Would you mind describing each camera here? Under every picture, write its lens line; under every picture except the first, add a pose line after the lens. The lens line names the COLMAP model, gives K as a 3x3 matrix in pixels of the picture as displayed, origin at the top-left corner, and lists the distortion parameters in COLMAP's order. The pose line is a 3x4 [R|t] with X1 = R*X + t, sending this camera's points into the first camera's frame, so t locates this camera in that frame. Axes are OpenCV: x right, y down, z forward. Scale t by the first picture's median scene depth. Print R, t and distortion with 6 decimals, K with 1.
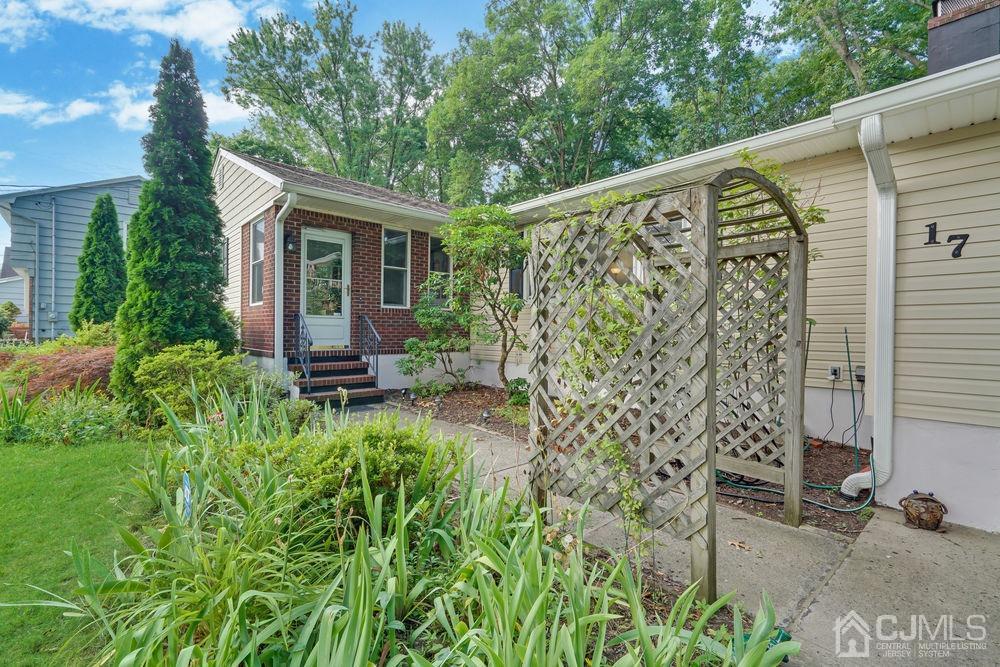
lens RADIAL K [[448.7, 0, 499.8], [0, 448.7, 331.1], [0, 0, 1]] dist [0.002433, 0.000234]
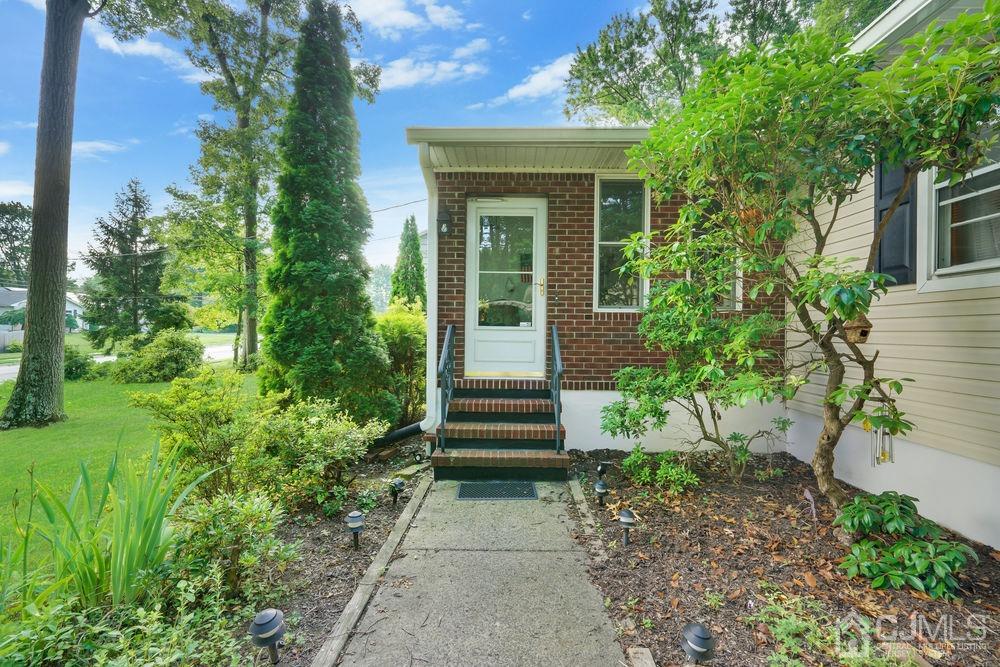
lens RADIAL K [[448.7, 0, 502.5], [0, 448.7, 332.2], [0, 0, 1]] dist [0.002433, 0.000234]
pose [[0.722141, 0.000292, -0.691746, 0.065269], [-0.005717, 0.999968, -0.005546, -0.021819], [0.691722, 0.007960, 0.722120, 0.493409]]
